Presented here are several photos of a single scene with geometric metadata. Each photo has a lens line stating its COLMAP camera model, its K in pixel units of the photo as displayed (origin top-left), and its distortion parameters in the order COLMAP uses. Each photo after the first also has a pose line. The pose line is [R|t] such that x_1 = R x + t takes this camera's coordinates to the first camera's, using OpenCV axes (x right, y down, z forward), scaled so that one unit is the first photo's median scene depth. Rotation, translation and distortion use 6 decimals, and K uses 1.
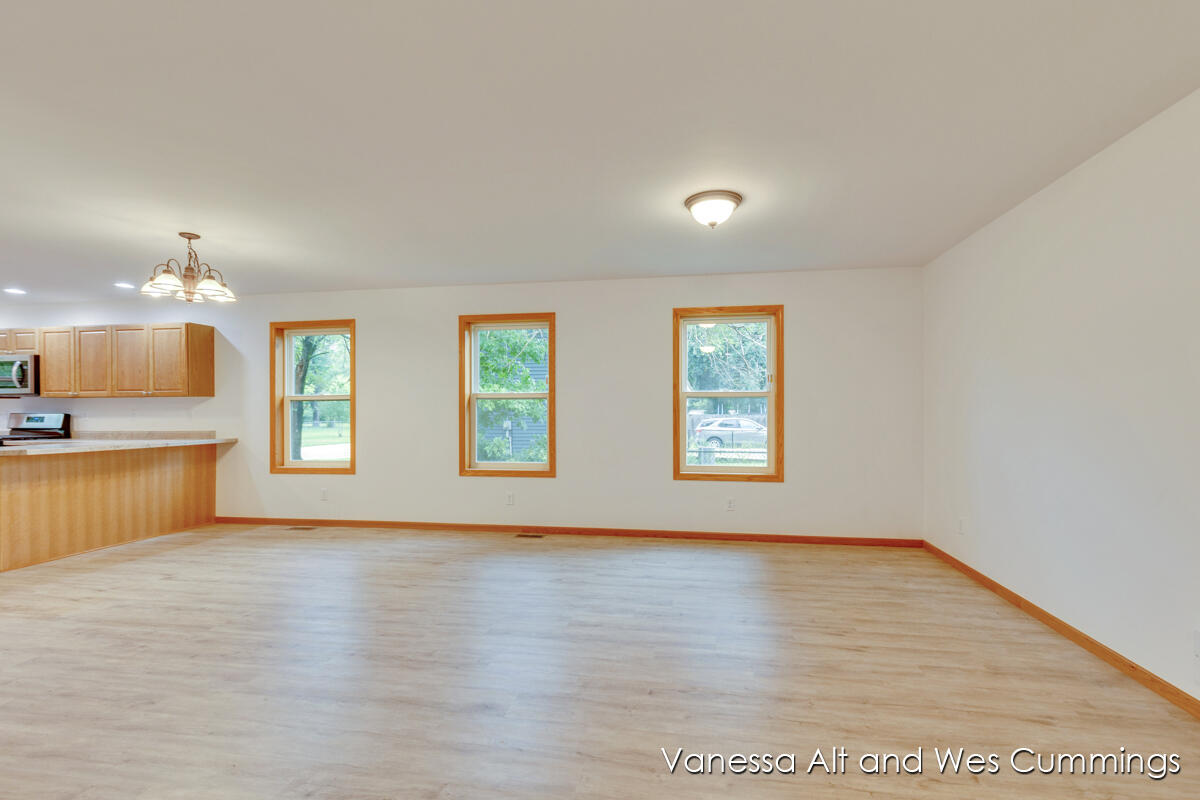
lens RADIAL K [[547.0, 0, 620.3], [0, 547.0, 414.2], [0, 0, 1]] dist [0.010094, -0.004321]
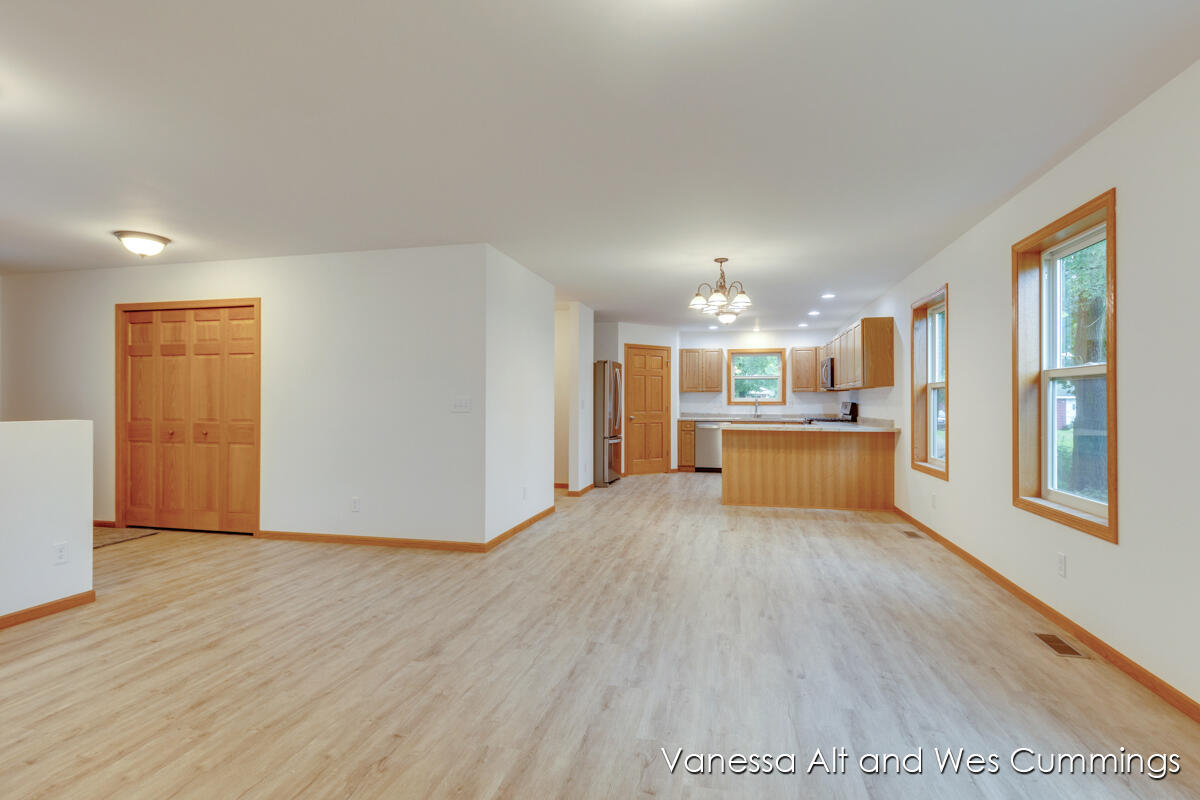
lens RADIAL K [[580.4, 0, 599.0], [0, 580.4, 396.8], [0, 0, 1]] dist [0.002685, 0.000054]
pose [[-0.072748, -0.005729, -0.997334, 0.391993], [-0.007202, 0.999960, -0.005219, -0.002940], [0.997324, 0.006804, -0.072786, 0.583147]]
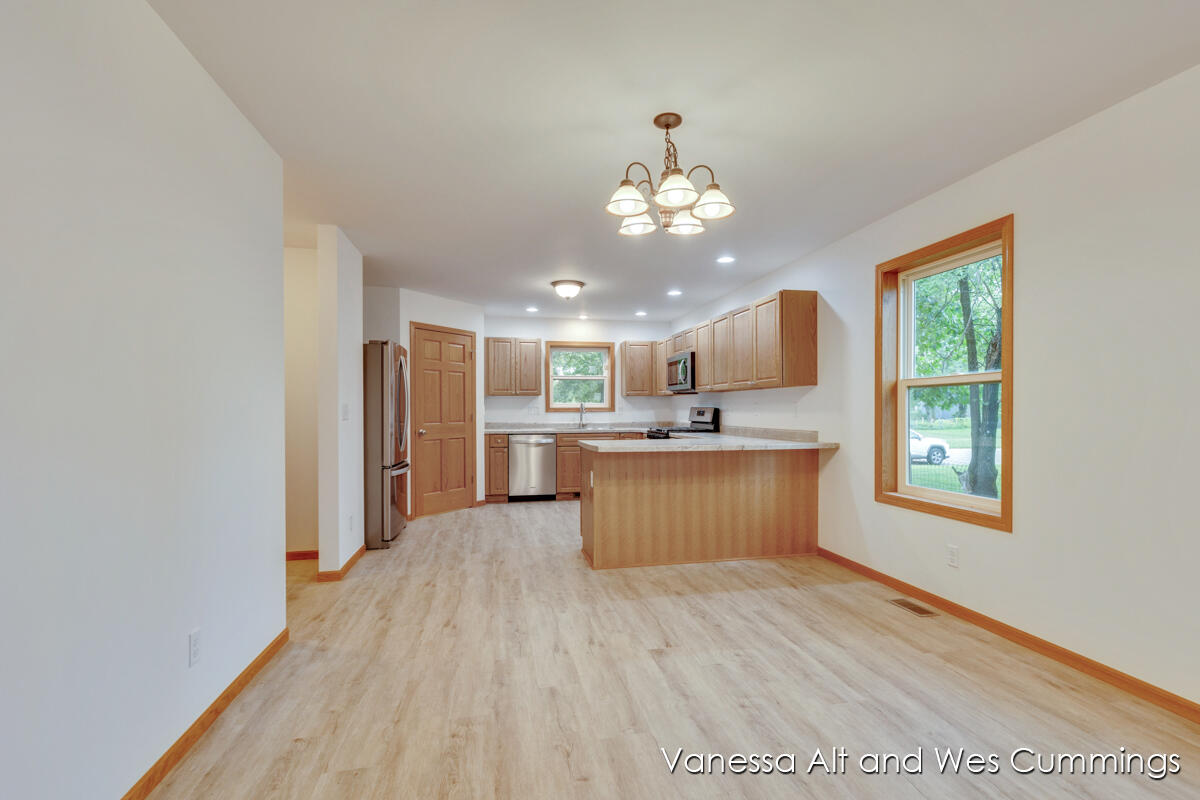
lens RADIAL K [[547.0, 0, 606.1], [0, 547.0, 408.7], [0, 0, 1]] dist [0.010094, -0.004321]
pose [[0.360337, 0.001690, -0.932821, -0.162263], [-0.003835, 0.999993, 0.000331, 0.001216], [0.932814, 0.003458, 0.360341, 0.505673]]
